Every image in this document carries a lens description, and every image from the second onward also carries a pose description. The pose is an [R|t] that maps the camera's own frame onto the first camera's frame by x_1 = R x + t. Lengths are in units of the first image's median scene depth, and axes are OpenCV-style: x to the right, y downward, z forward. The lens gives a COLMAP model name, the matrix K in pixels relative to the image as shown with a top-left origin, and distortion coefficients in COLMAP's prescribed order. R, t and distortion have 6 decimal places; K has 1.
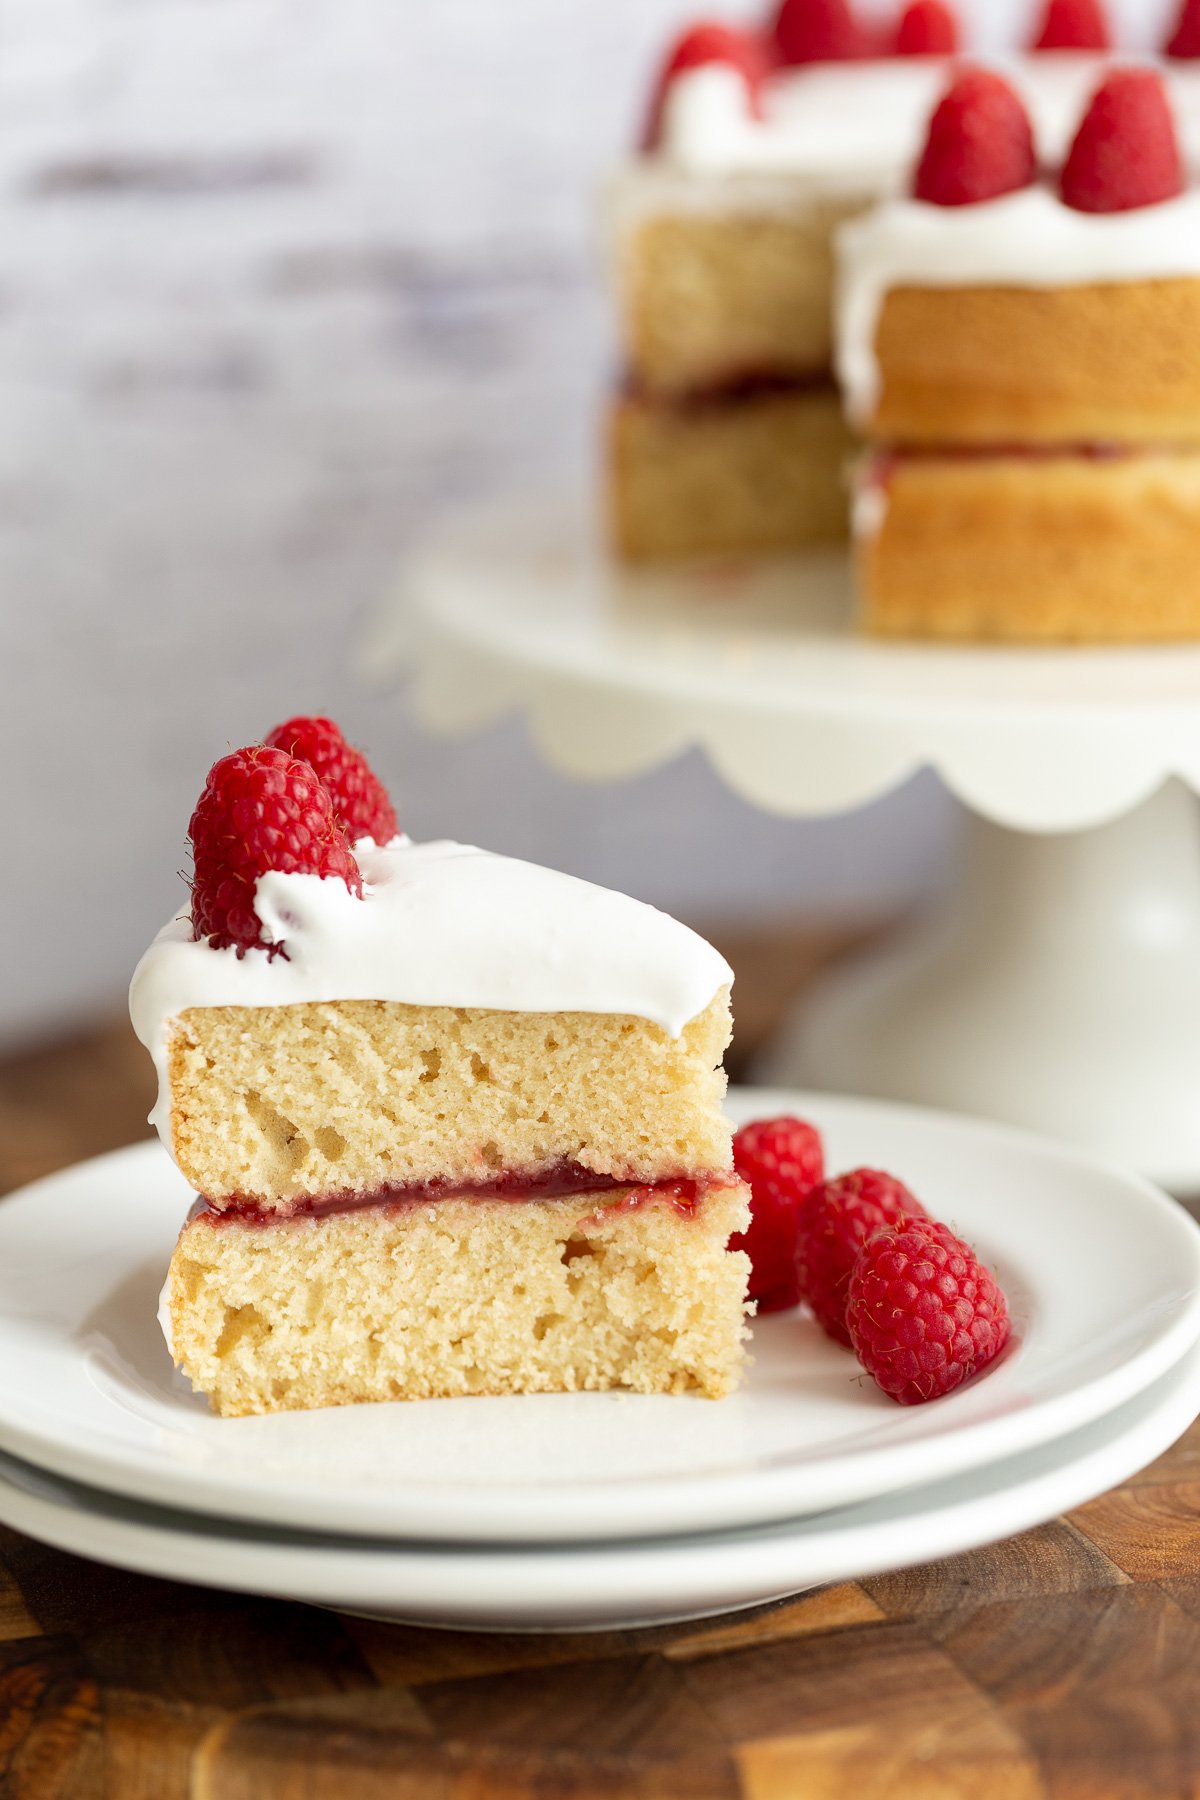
lens RADIAL K [[3379.9, 0, 599.5], [0, 3379.9, 834.5], [0, 0, 1]] dist [-0.025883, -0.082884]
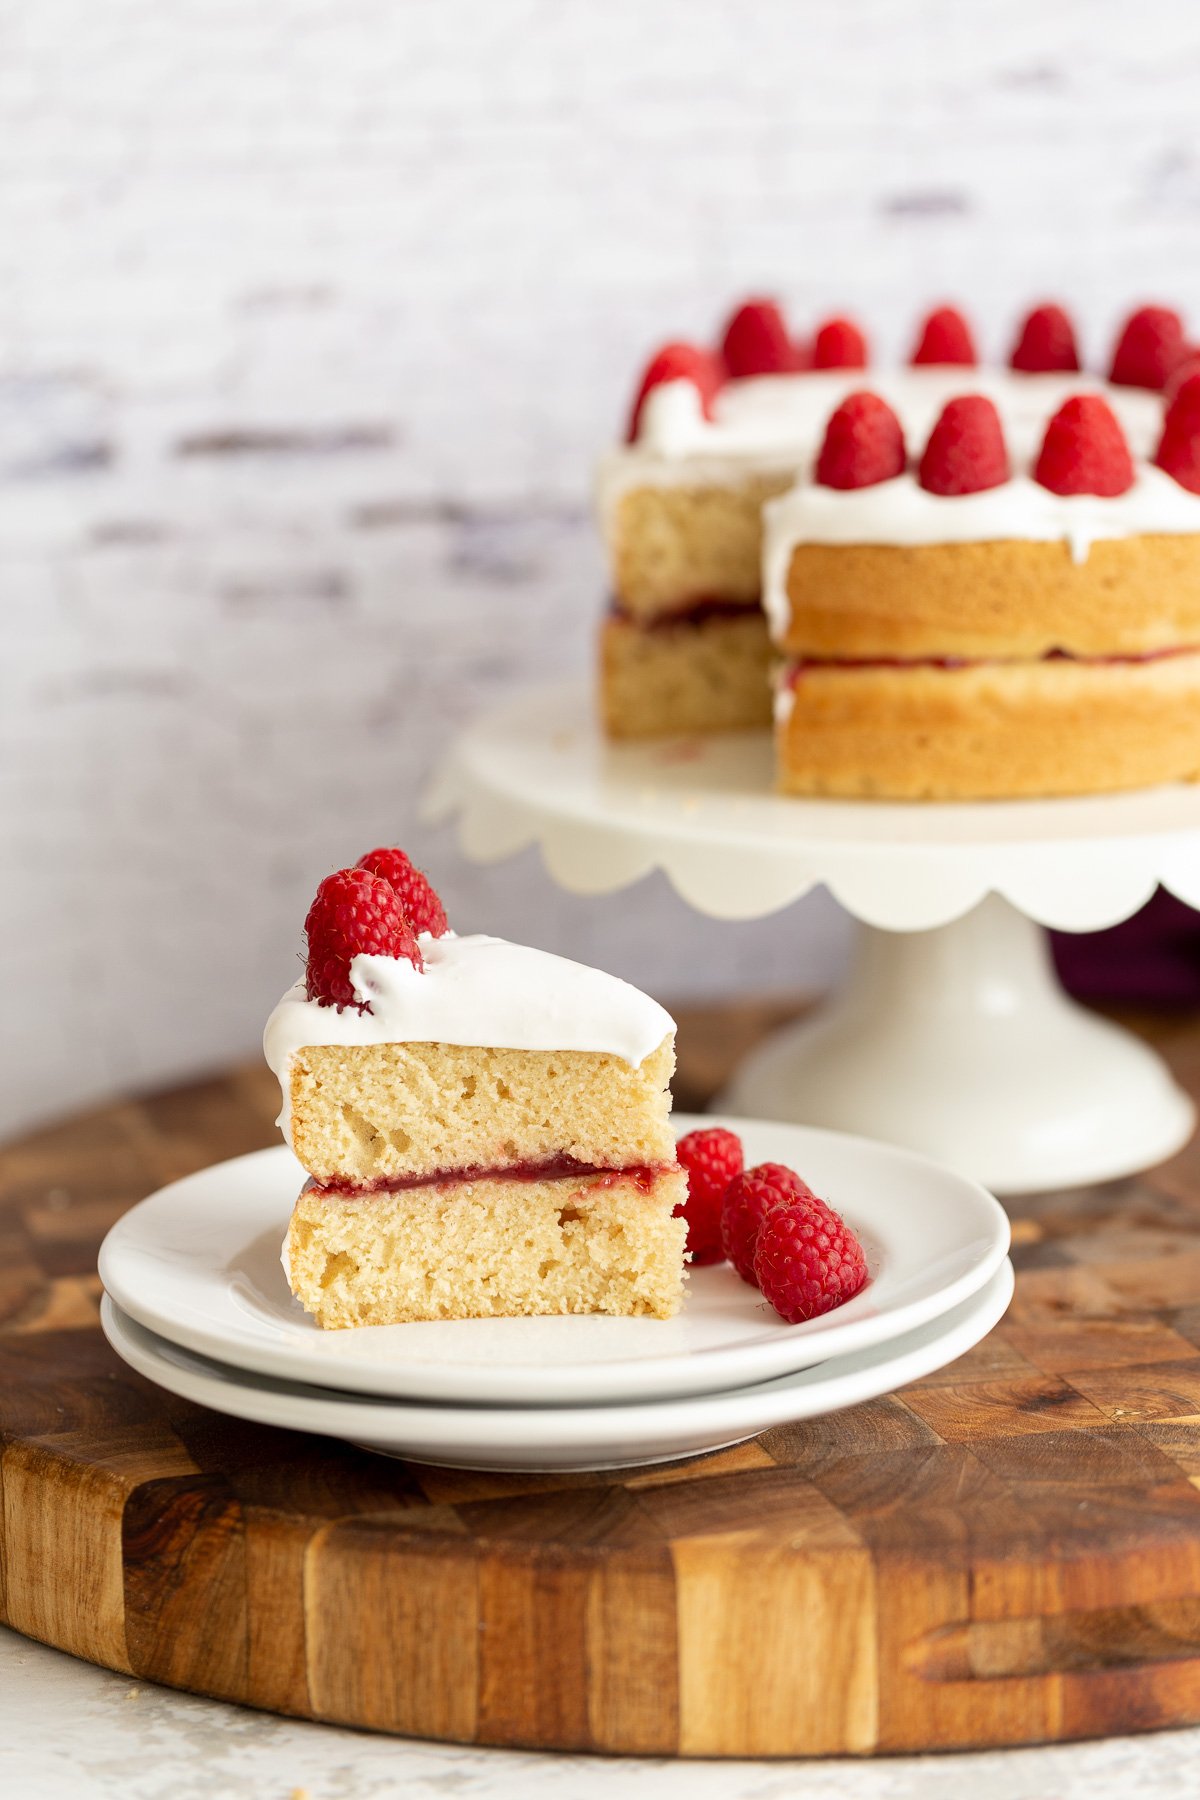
lens RADIAL K [[3585.3, 0, 600.0], [0, 3585.3, 900.0], [0, 0, 1]] dist [-0.057875, 0.110301]
pose [[0.999823, 0.005772, -0.017927, 0.033819], [-0.006115, 0.999798, -0.019154, 0.016590], [0.017812, 0.019260, 0.999656, -0.548058]]
